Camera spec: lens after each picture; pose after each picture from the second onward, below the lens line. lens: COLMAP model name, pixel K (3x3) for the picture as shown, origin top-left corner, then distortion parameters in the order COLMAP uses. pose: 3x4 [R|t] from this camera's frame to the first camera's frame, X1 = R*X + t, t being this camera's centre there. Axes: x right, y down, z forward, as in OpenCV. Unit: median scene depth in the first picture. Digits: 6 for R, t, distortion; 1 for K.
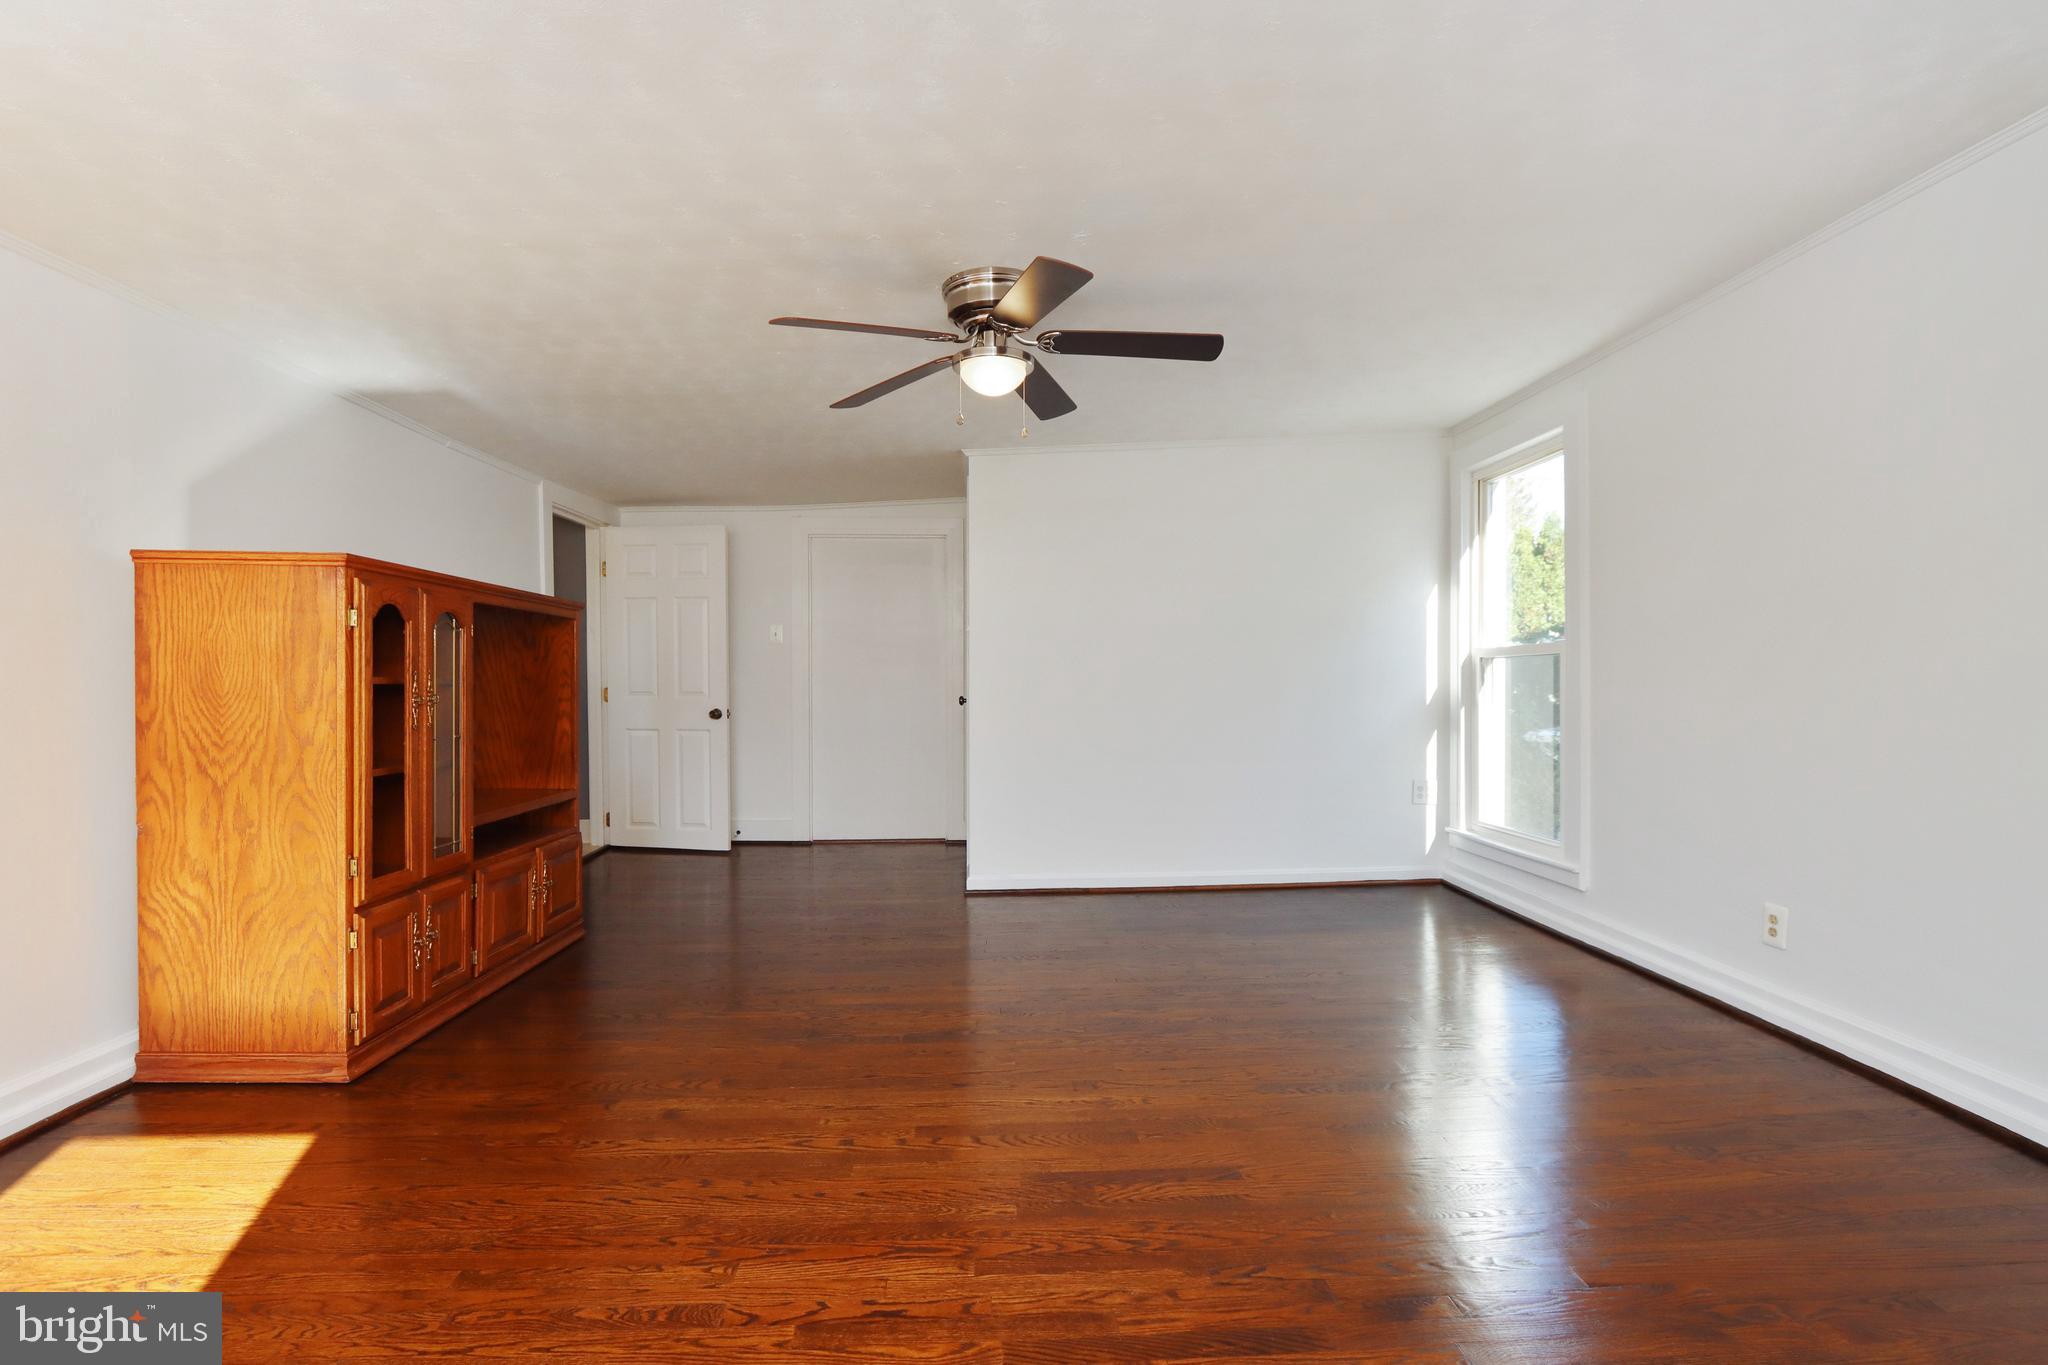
lens RADIAL K [[950.8, 0, 1023.2], [0, 950.8, 681.8], [0, 0, 1]] dist [-0.016208, 0.000487]
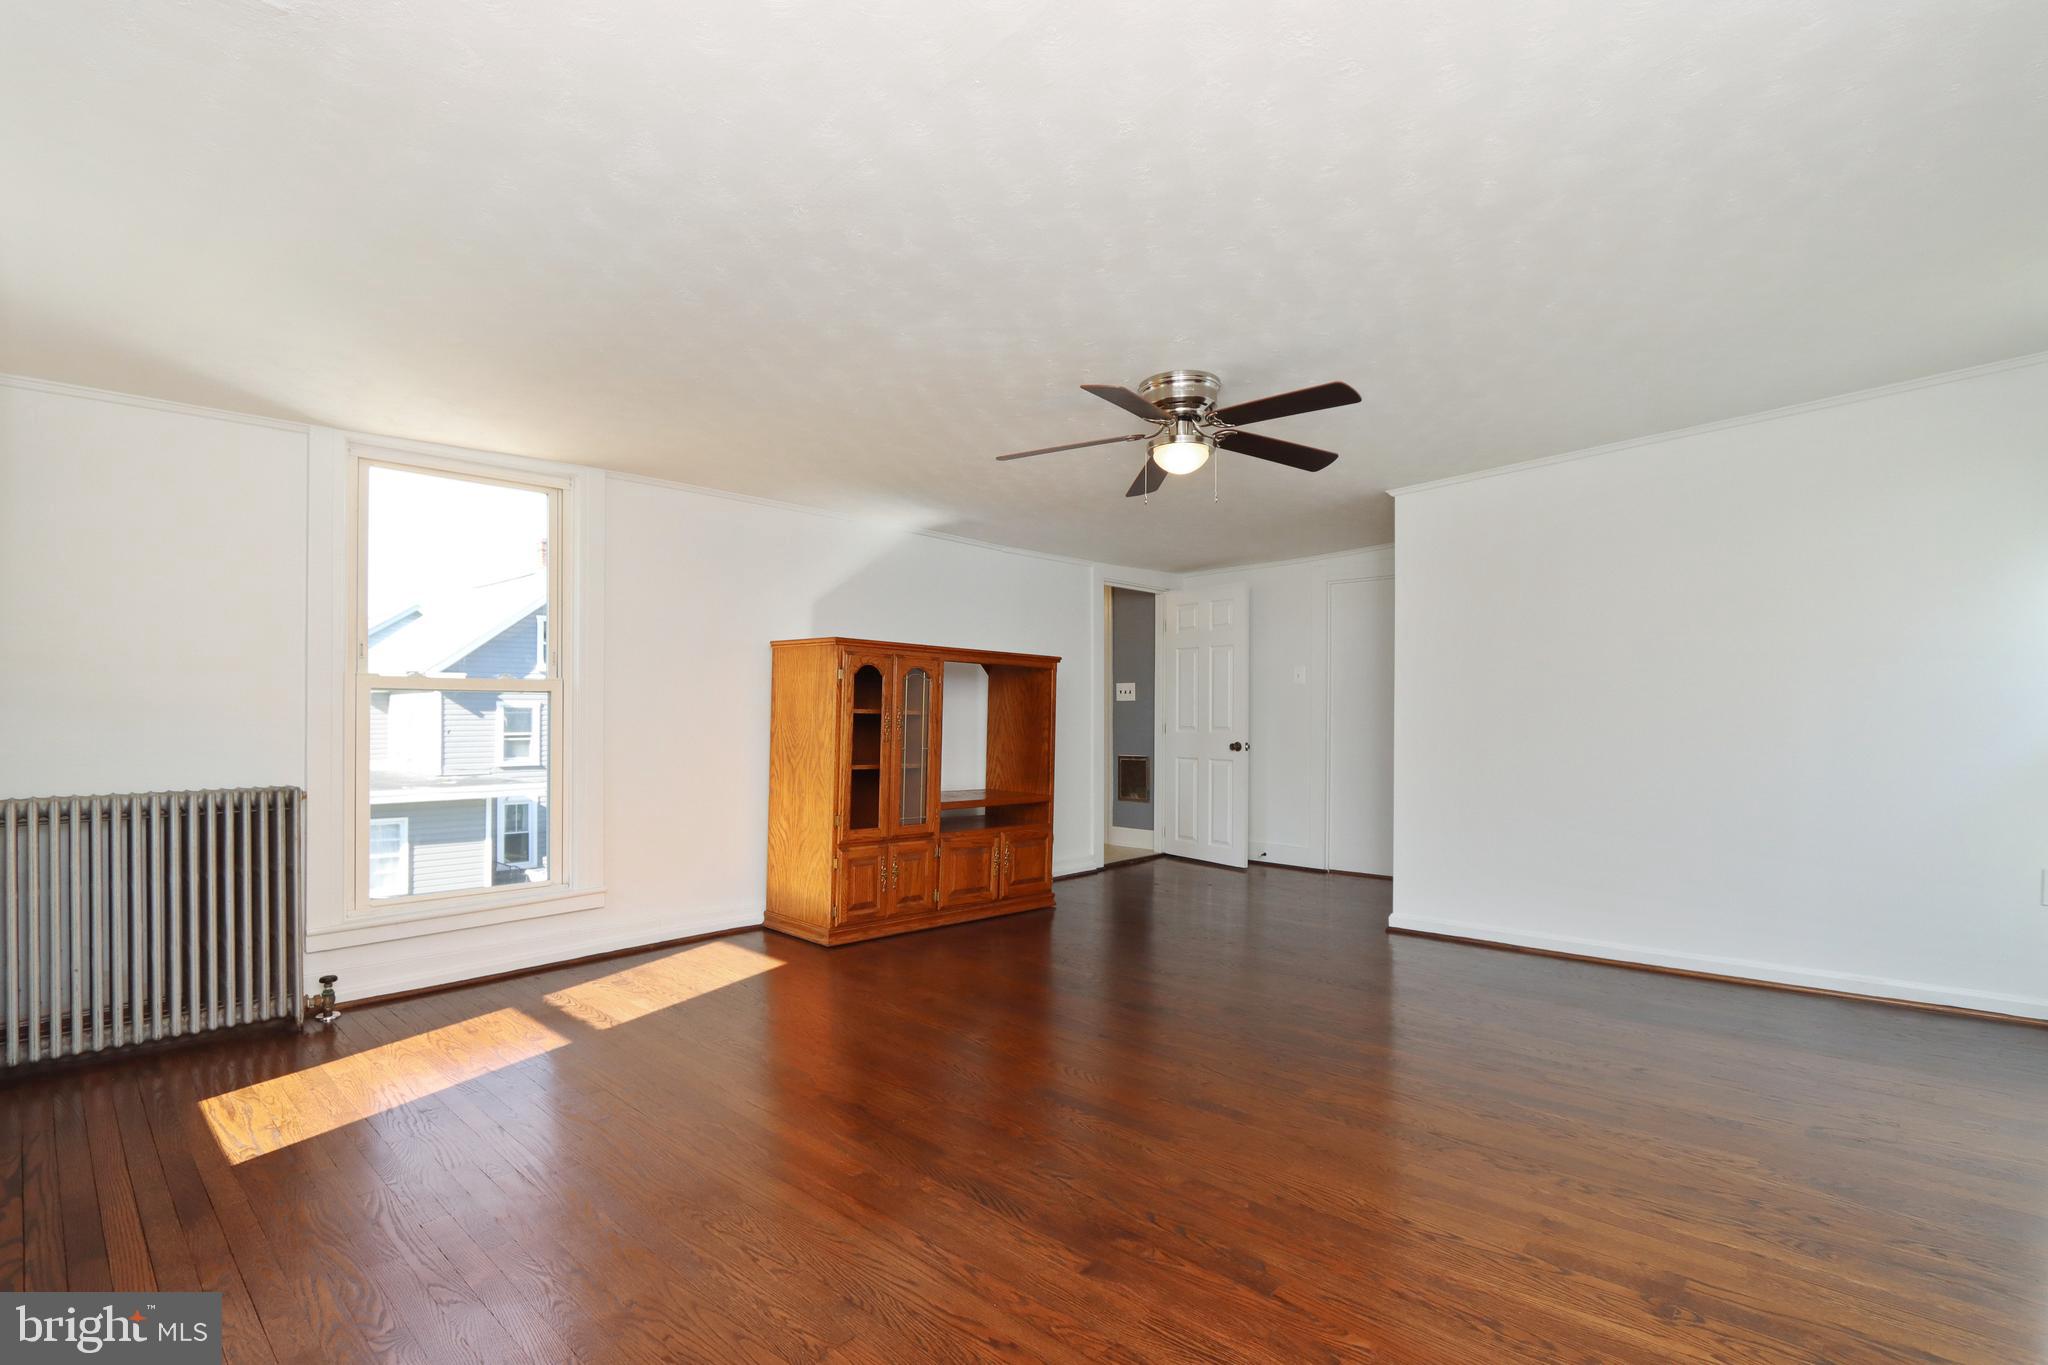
lens RADIAL K [[950.8, 0, 1023.2], [0, 950.8, 681.8], [0, 0, 1]] dist [-0.016208, 0.000487]
pose [[0.693581, -0.021476, -0.720058, 0.637401], [-0.010980, 0.999124, -0.040375, 0.009837], [0.720295, 0.035910, 0.692738, 0.036546]]
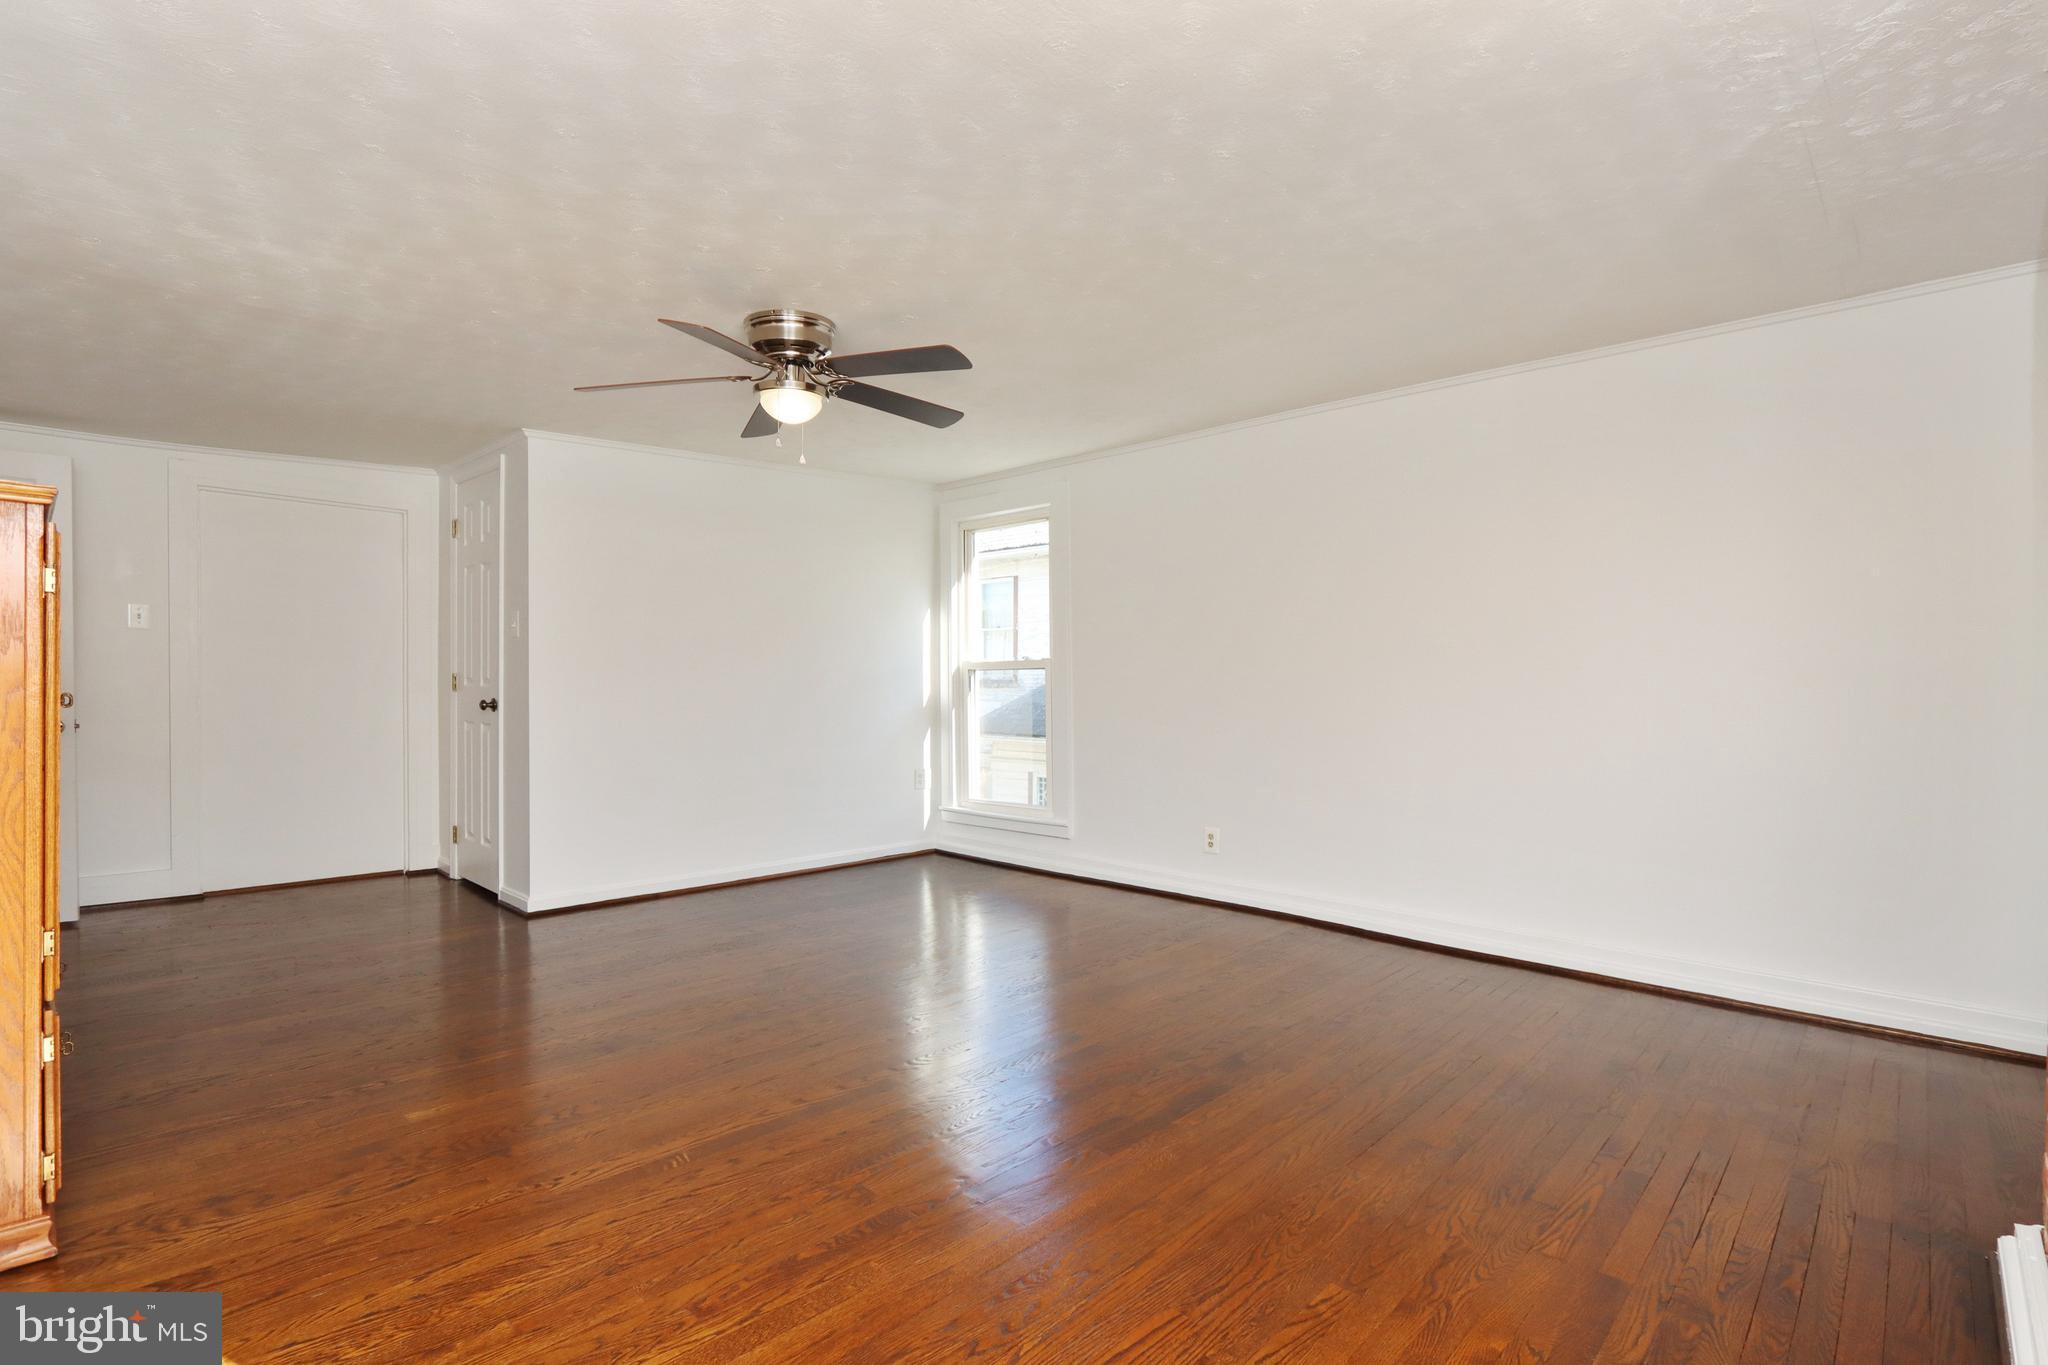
lens RADIAL K [[973.9, 0, 1012.0], [0, 973.9, 678.0], [0, 0, 1]] dist [0.000351, -0.000160]
pose [[0.734268, 0.016122, 0.678669, -0.566473], [-0.008070, 0.999855, -0.015021, 0.007463], [-0.678812, 0.005553, 0.734291, -0.000303]]
